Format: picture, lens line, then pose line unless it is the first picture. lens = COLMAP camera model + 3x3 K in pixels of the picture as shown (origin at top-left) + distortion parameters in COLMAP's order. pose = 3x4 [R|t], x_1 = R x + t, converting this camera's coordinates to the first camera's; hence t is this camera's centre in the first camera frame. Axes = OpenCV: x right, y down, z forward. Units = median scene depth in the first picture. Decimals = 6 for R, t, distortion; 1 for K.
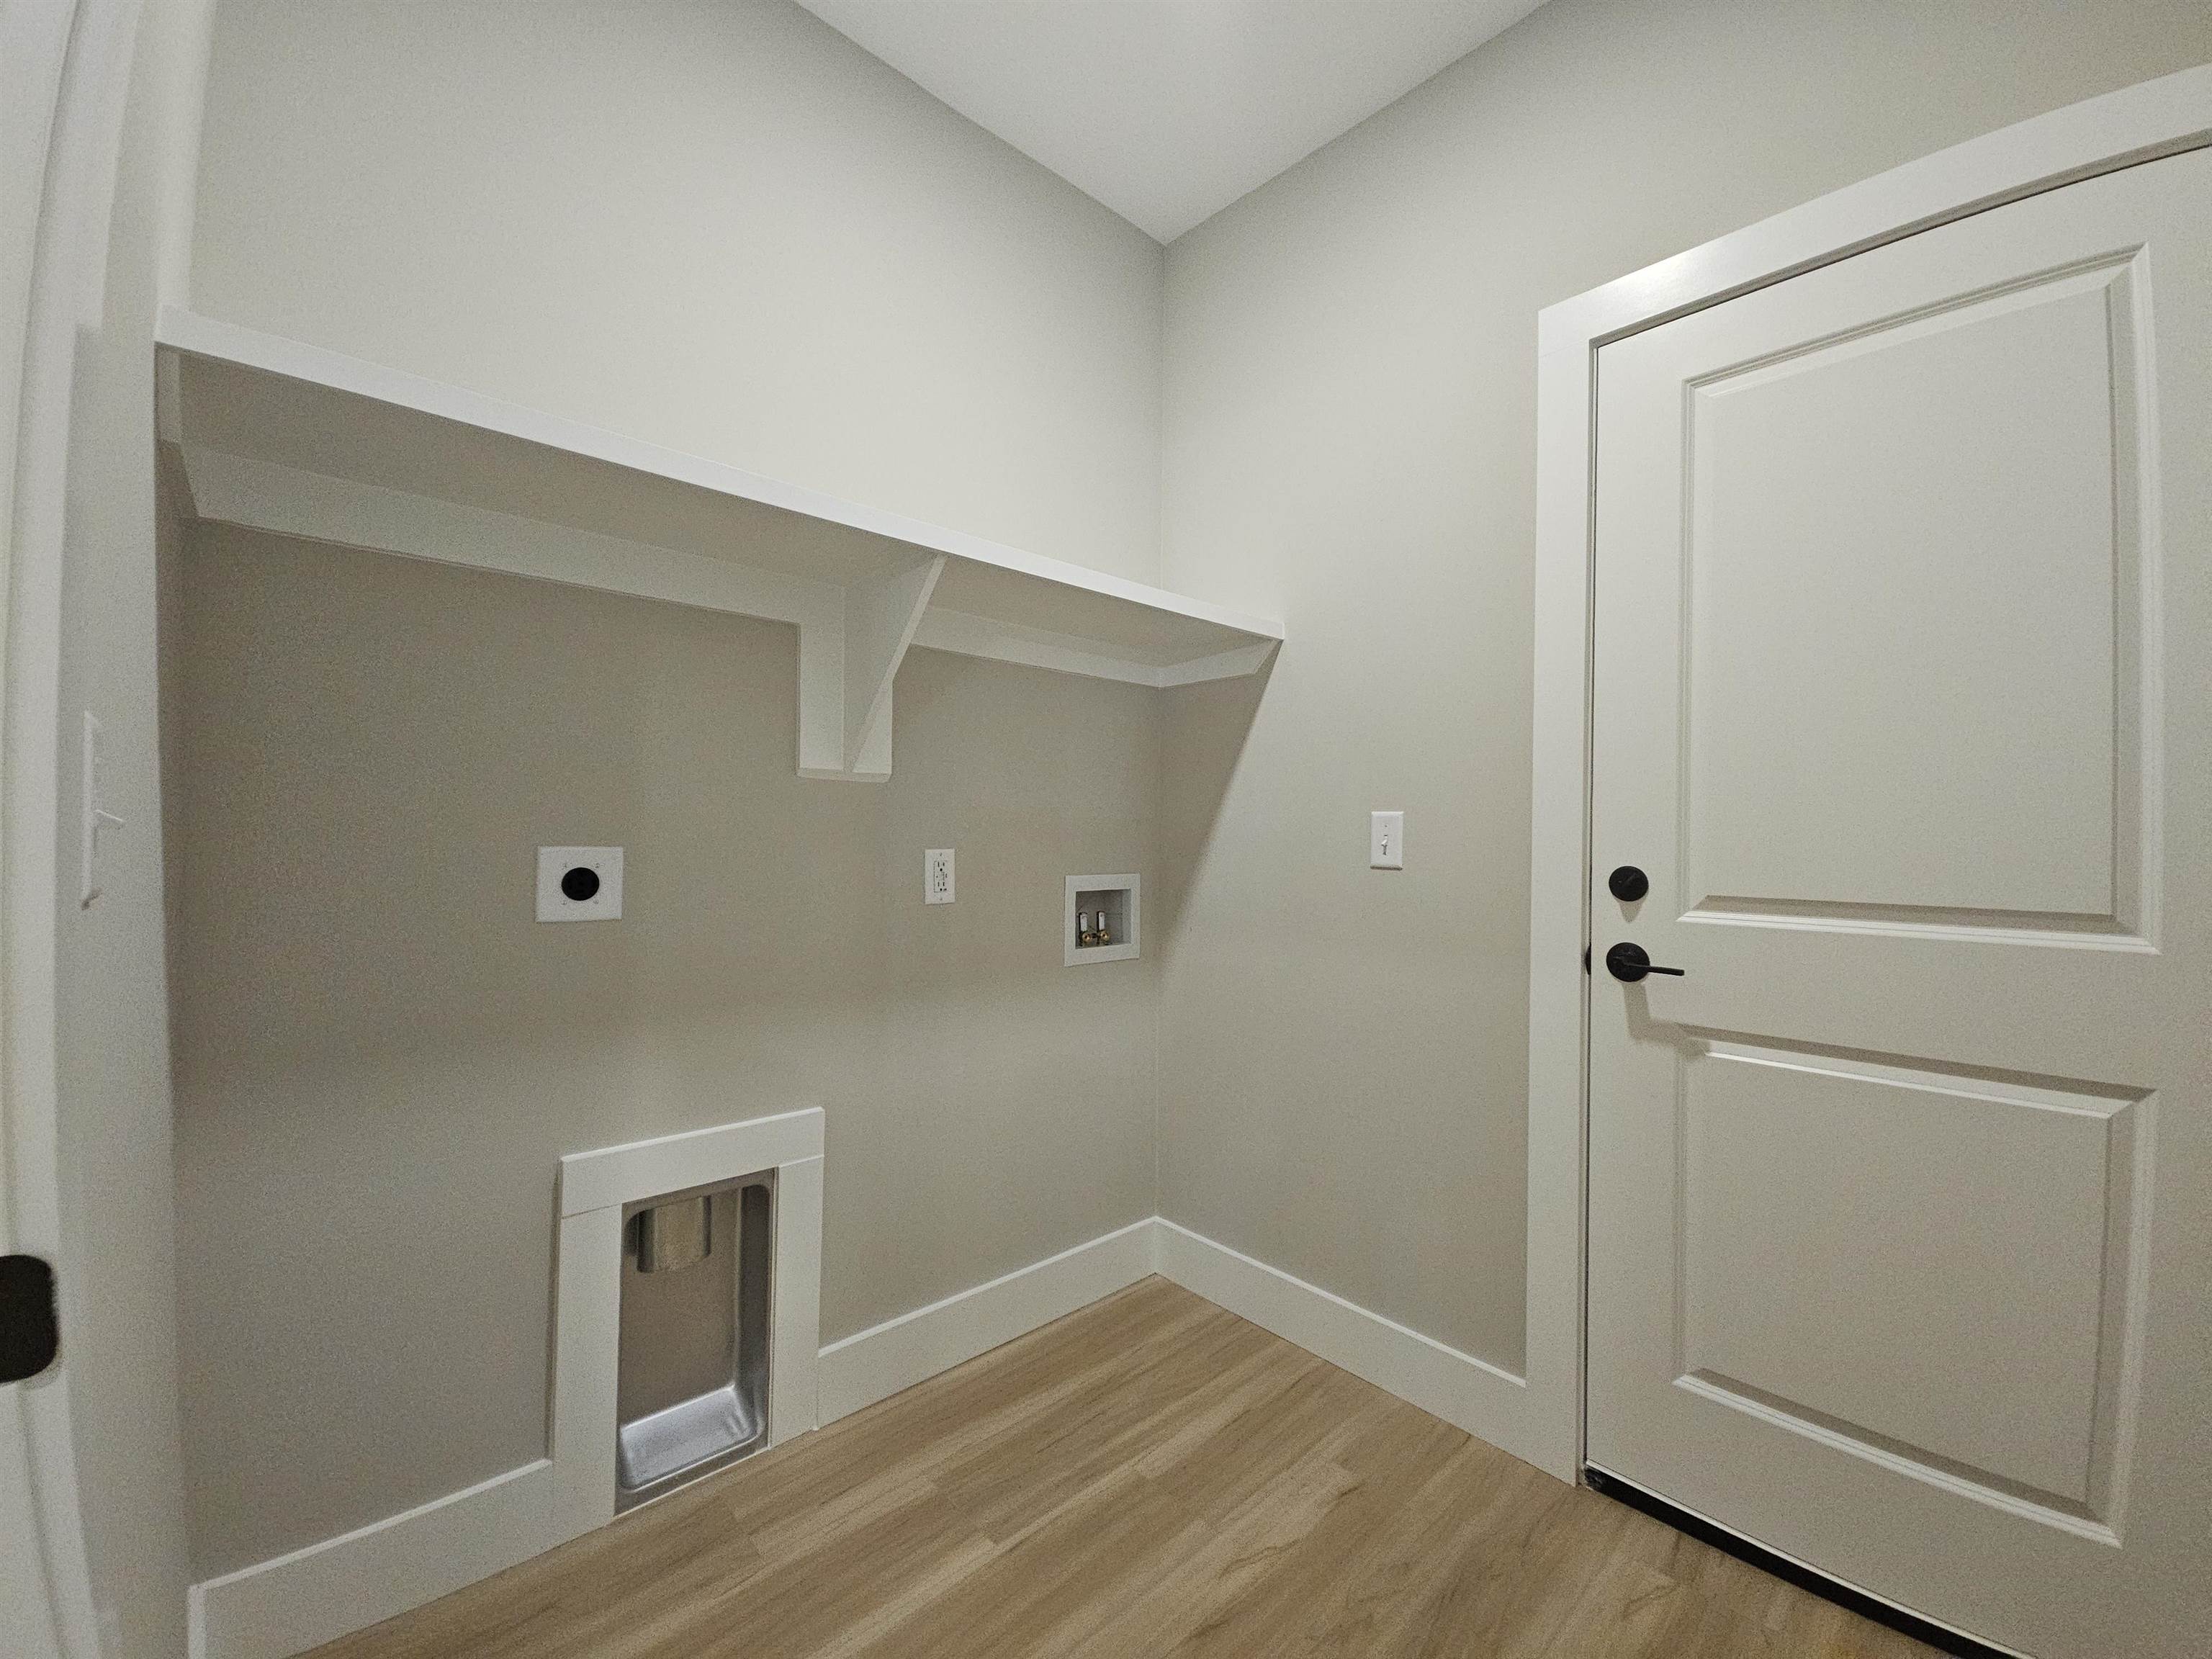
lens RADIAL K [[904.1, 0, 1099.1], [0, 904.1, 830.1], [0, 0, 1]] dist [0.002021, -0.000555]
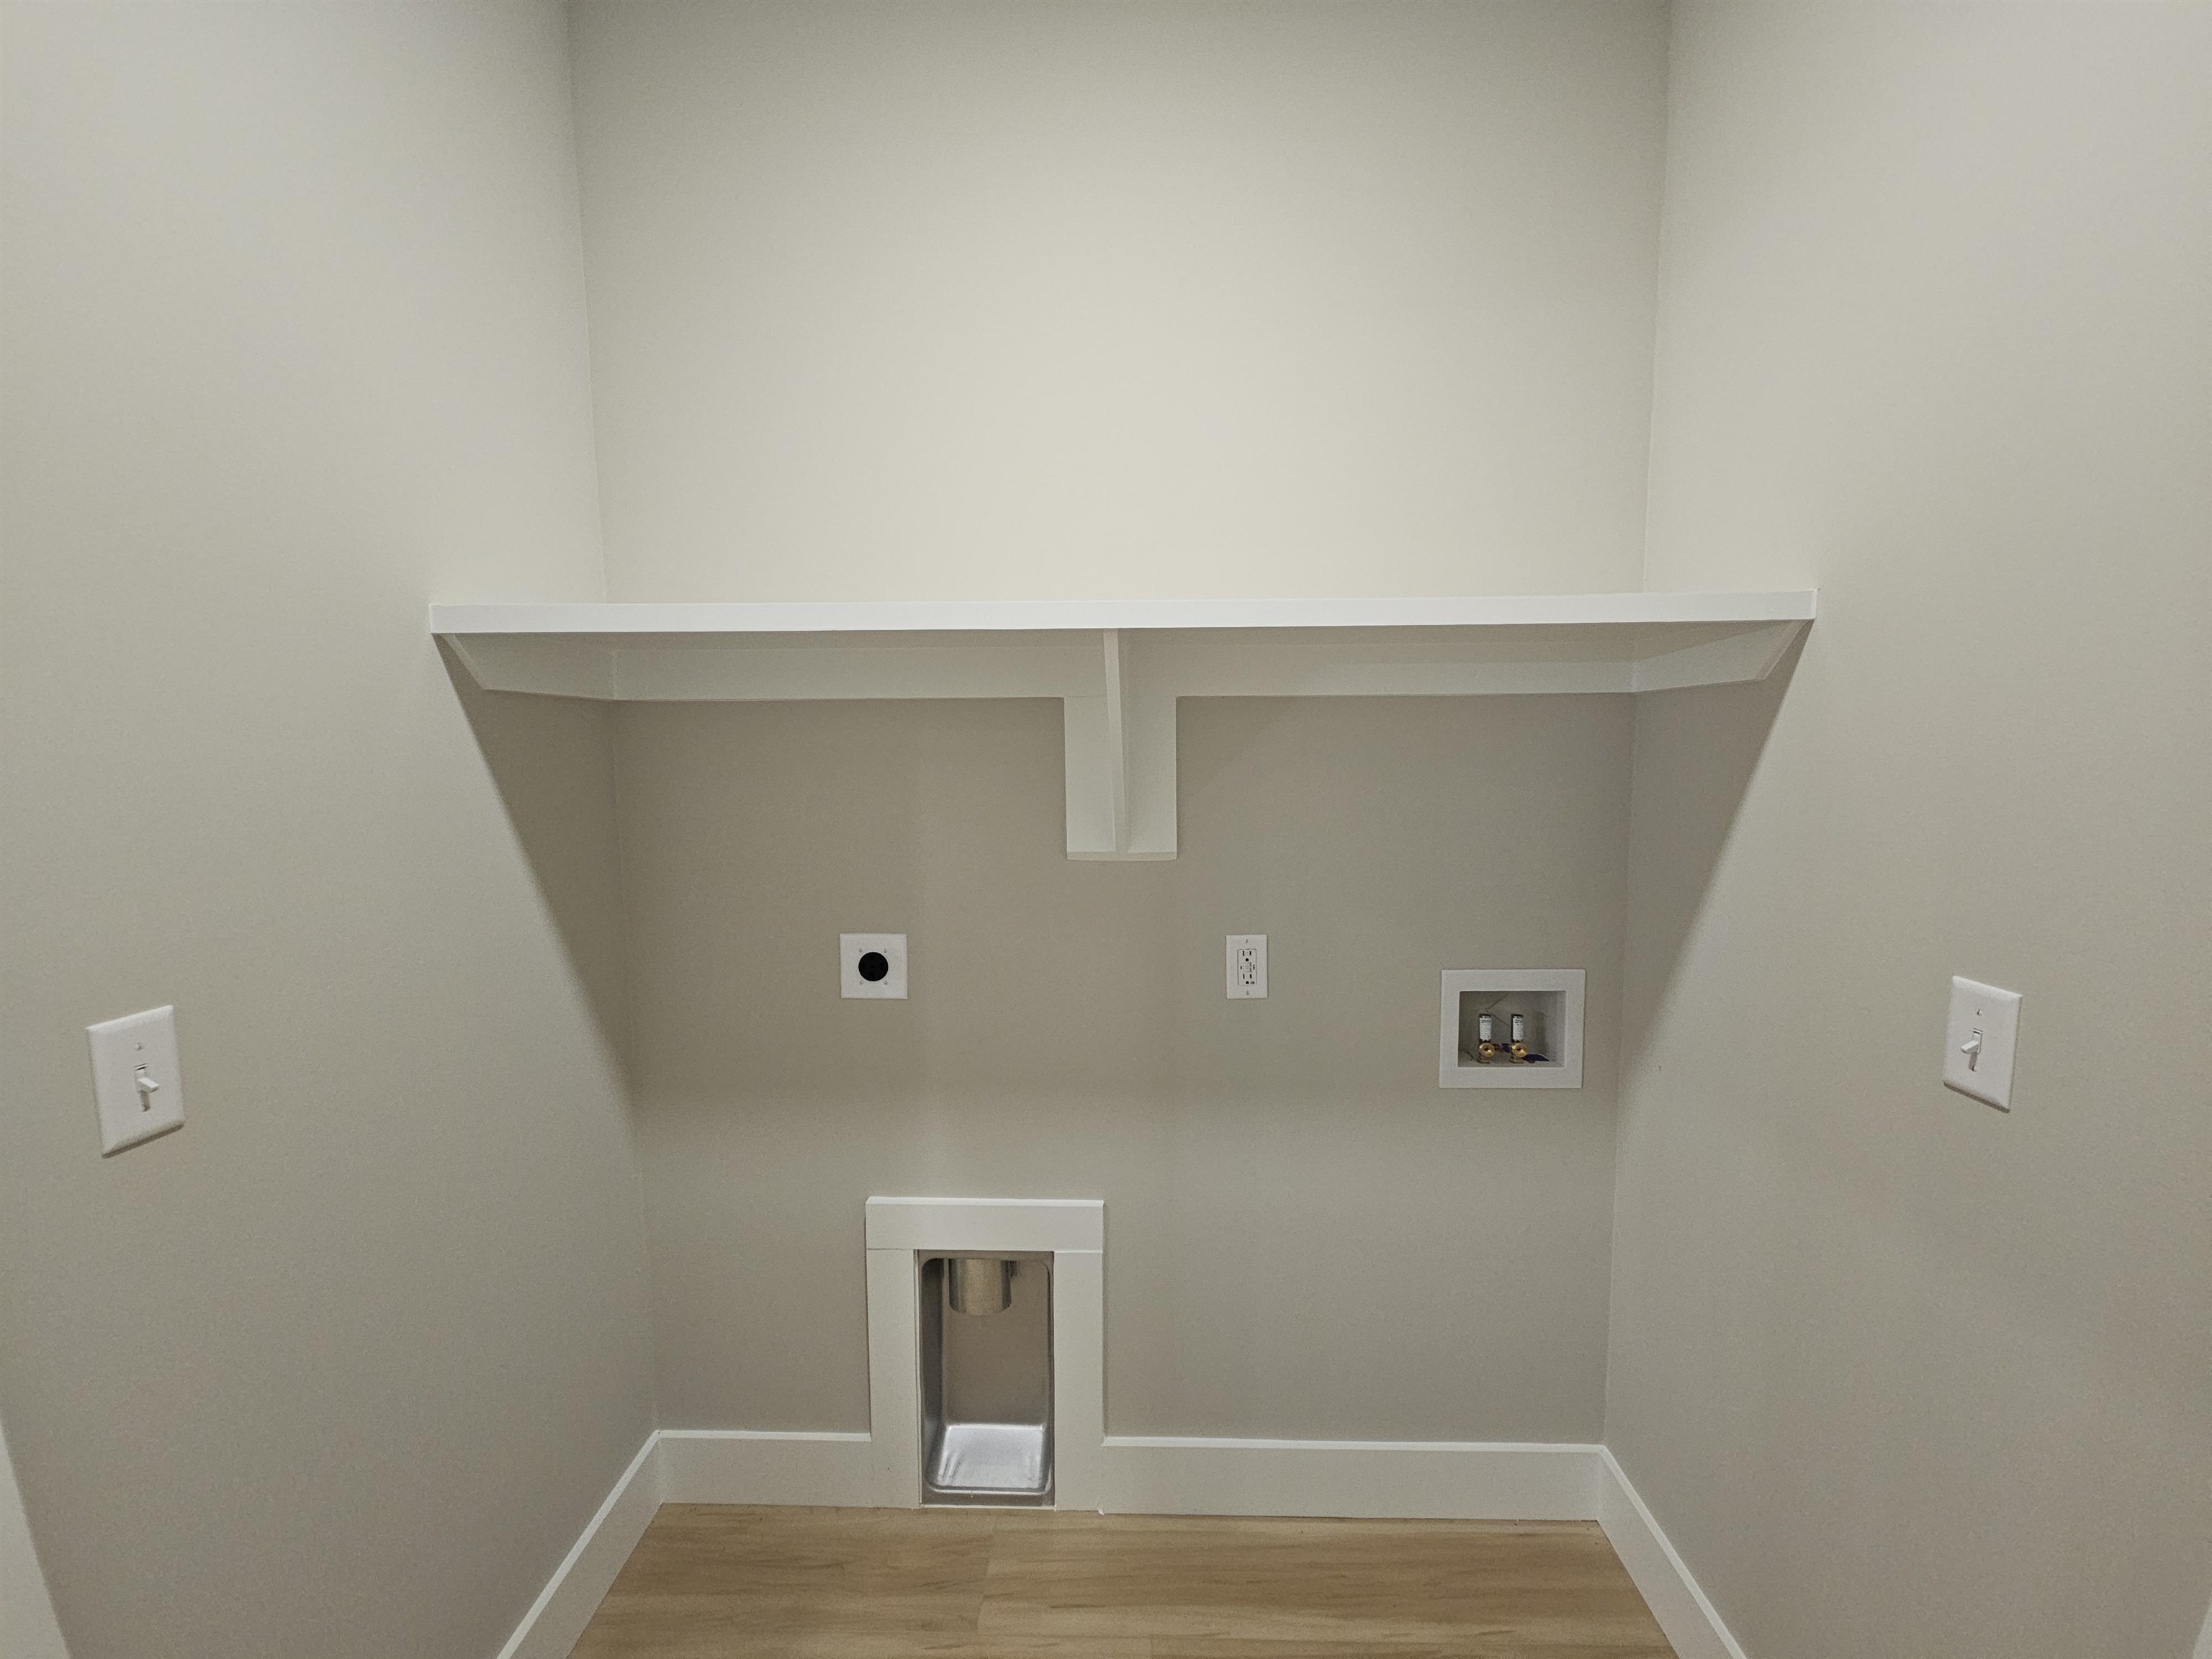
lens RADIAL K [[904.1, 0, 1102.6], [0, 904.1, 823.3], [0, 0, 1]] dist [0.002021, -0.000555]
pose [[0.716655, 0.045452, -0.695946, 0.327802], [0.026599, 0.995367, 0.092399, -0.173749], [0.696921, -0.084730, 0.712125, 0.338621]]
